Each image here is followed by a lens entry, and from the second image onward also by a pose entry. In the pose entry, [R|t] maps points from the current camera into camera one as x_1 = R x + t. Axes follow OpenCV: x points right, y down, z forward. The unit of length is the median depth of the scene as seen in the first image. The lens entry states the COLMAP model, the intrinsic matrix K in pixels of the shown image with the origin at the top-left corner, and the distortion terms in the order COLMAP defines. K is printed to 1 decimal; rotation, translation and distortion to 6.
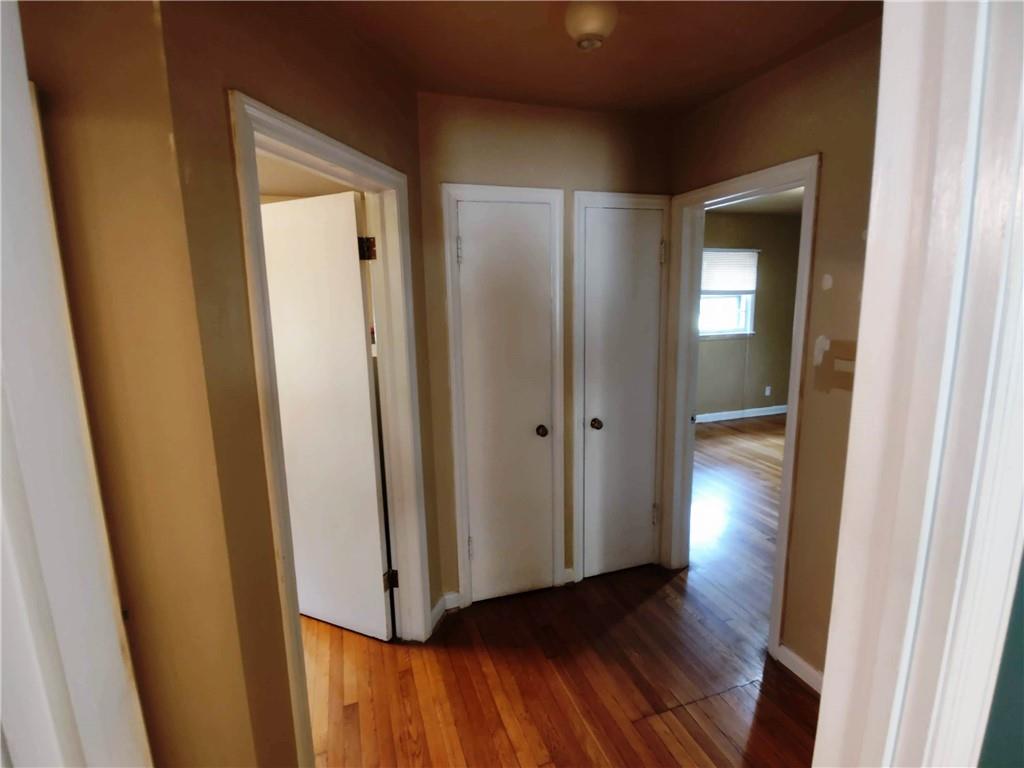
lens RADIAL K [[493.6, 0, 513.0], [0, 493.6, 381.1], [0, 0, 1]] dist [0.009746, -0.018481]
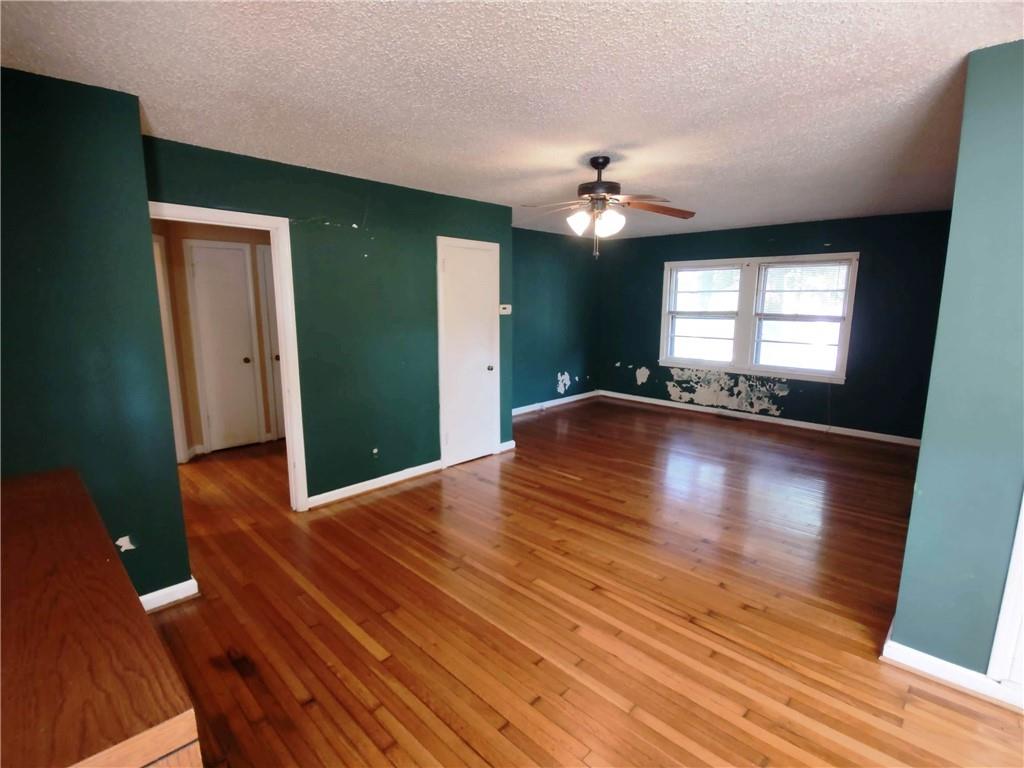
lens RADIAL K [[493.6, 0, 508.8], [0, 493.6, 379.8], [0, 0, 1]] dist [0.009746, -0.018481]
pose [[0.900082, -0.050436, 0.432791, 0.143465], [0.055563, 0.998455, 0.000801, 0.238093], [-0.432163, 0.023326, 0.901494, -1.274899]]
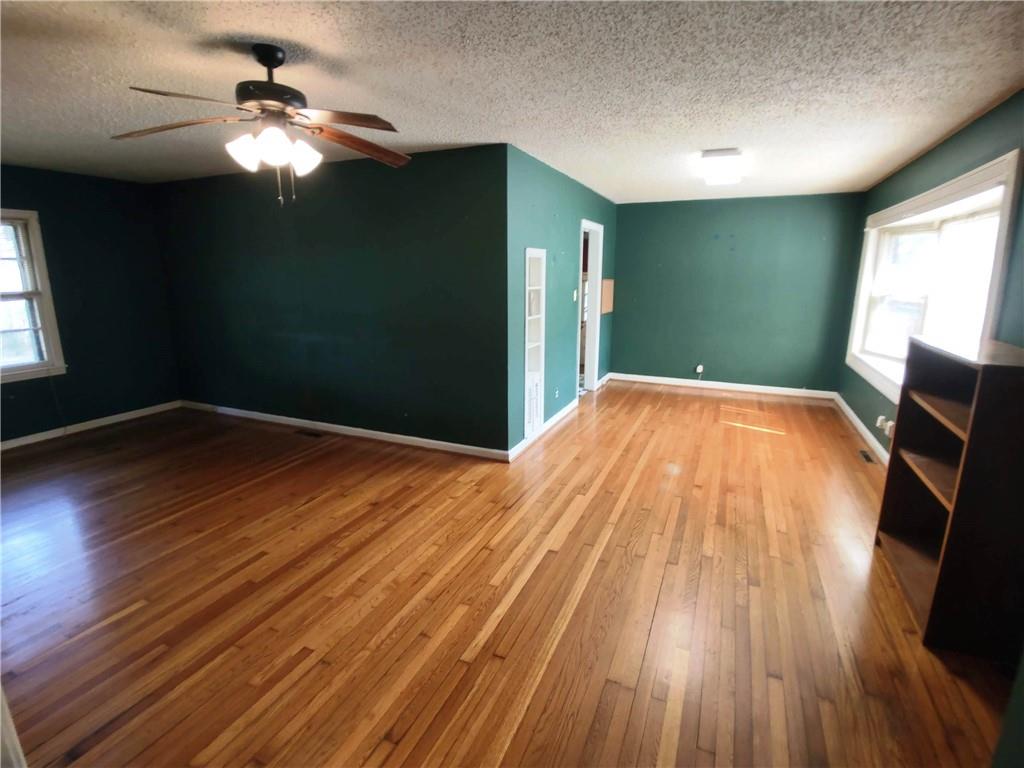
lens RADIAL K [[493.6, 0, 513.7], [0, 493.6, 385.2], [0, 0, 1]] dist [0.009746, -0.018481]
pose [[-0.724684, -0.137659, 0.675191, -0.755039], [0.129104, 0.935368, 0.329271, -1.371584], [-0.676879, 0.325787, -0.660074, 8.389658]]
